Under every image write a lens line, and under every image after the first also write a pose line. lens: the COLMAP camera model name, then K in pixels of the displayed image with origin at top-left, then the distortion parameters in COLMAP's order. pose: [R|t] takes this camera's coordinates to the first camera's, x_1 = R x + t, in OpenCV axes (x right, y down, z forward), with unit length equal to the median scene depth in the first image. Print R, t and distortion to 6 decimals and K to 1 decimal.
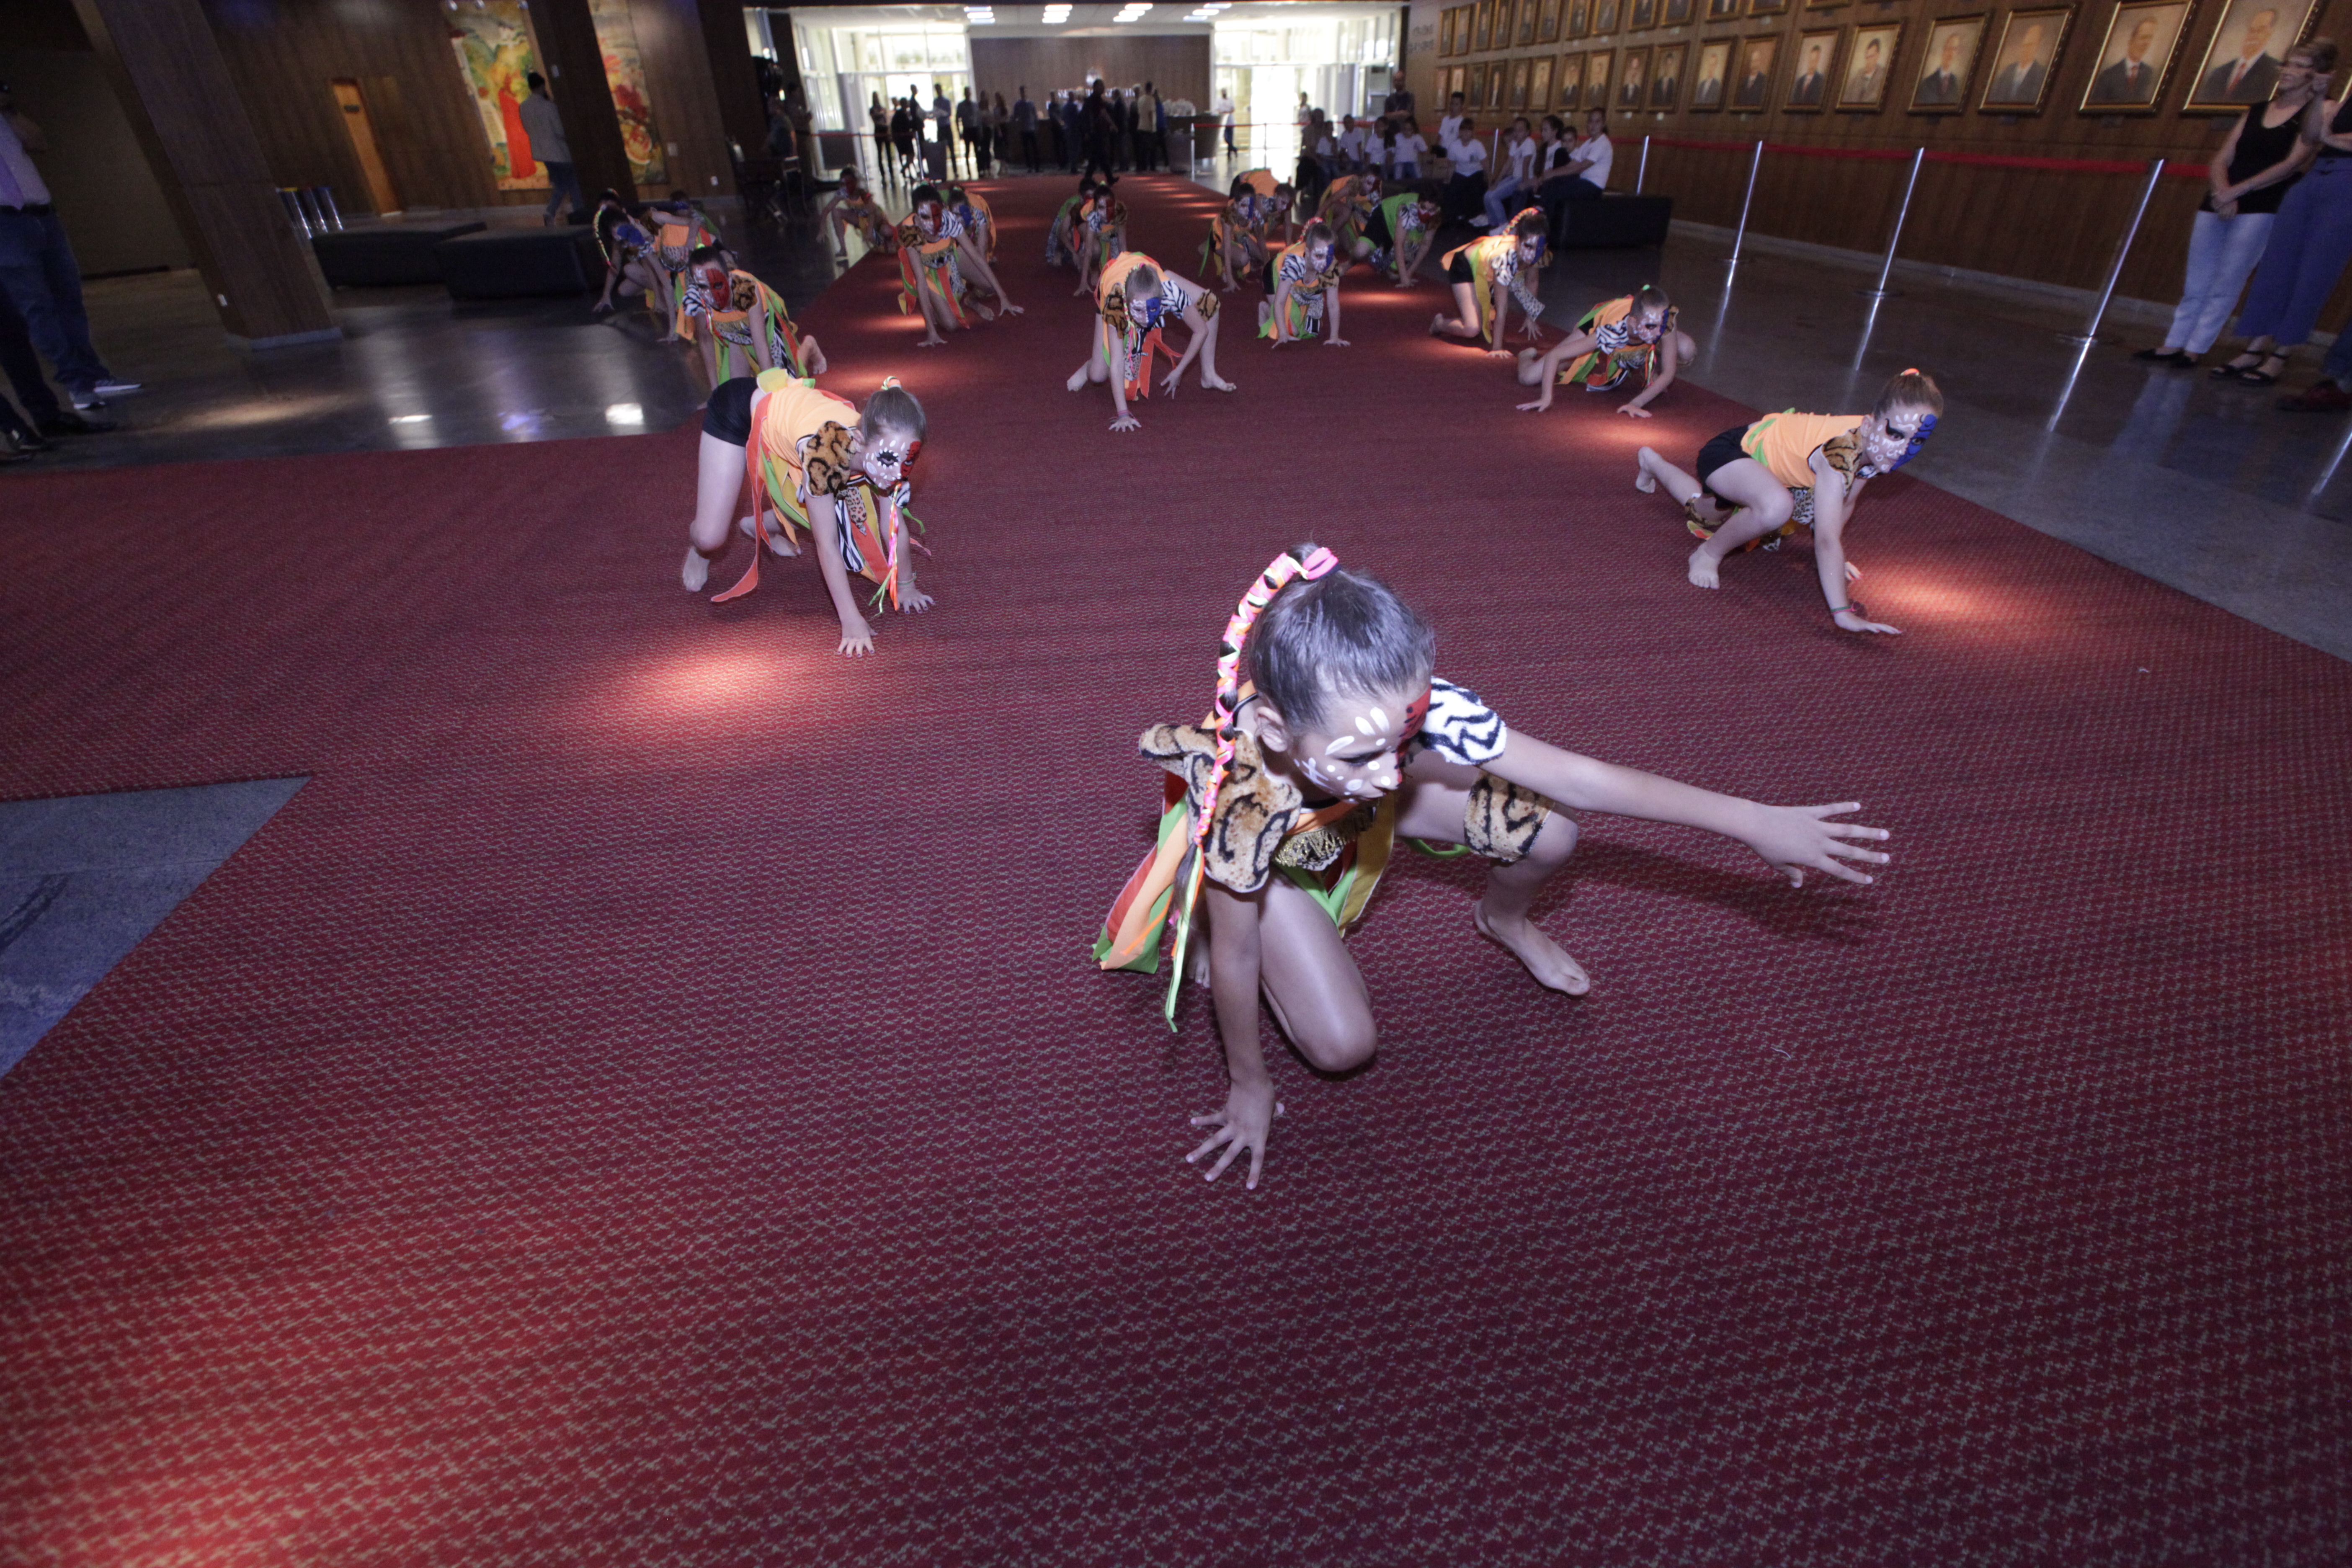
lens RADIAL K [[1066.9, 0, 1197.3], [0, 1066.9, 820.0], [0, 0, 1]] dist [-0.037238, 0.006340]
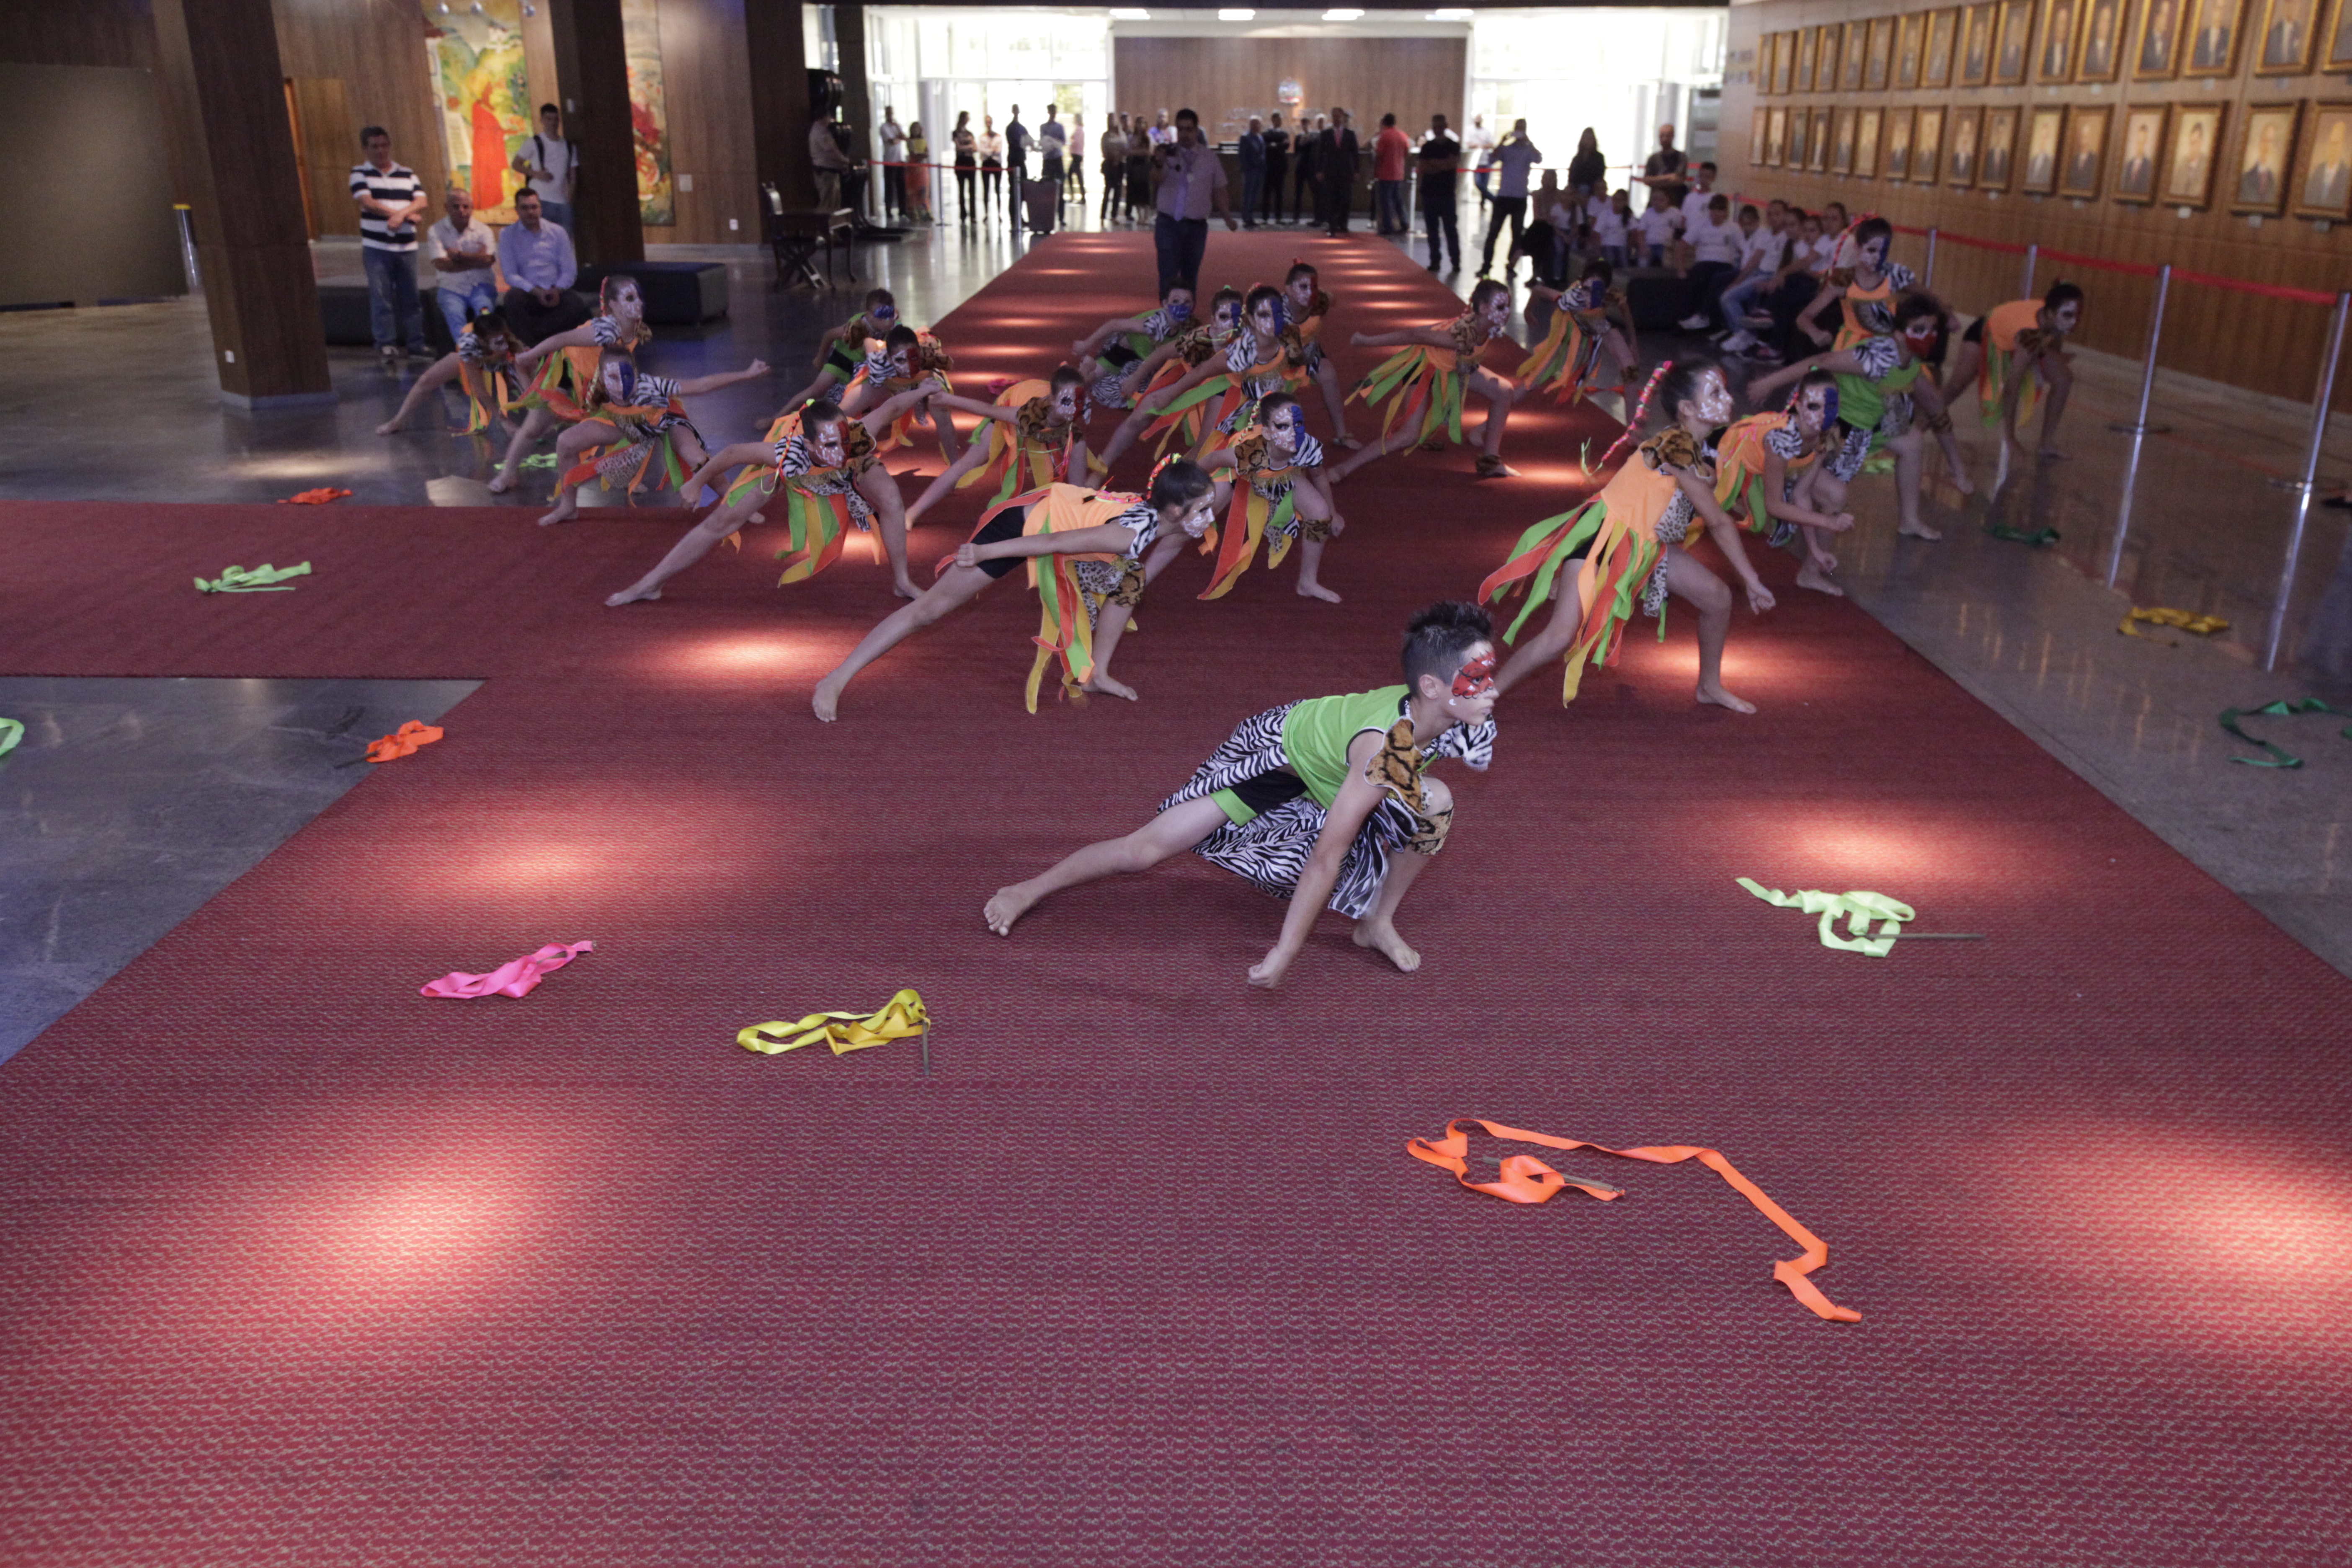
lens RADIAL K [[2002.3, 0, 1180.7], [0, 2002.3, 810.5], [0, 0, 1]] dist [0.032884, 0.020053]
pose [[0.987725, 0.068133, -0.140557, 0.078463], [-0.101373, 0.964213, -0.244982, 0.104801], [0.118835, 0.256224, 0.959285, -0.226236]]
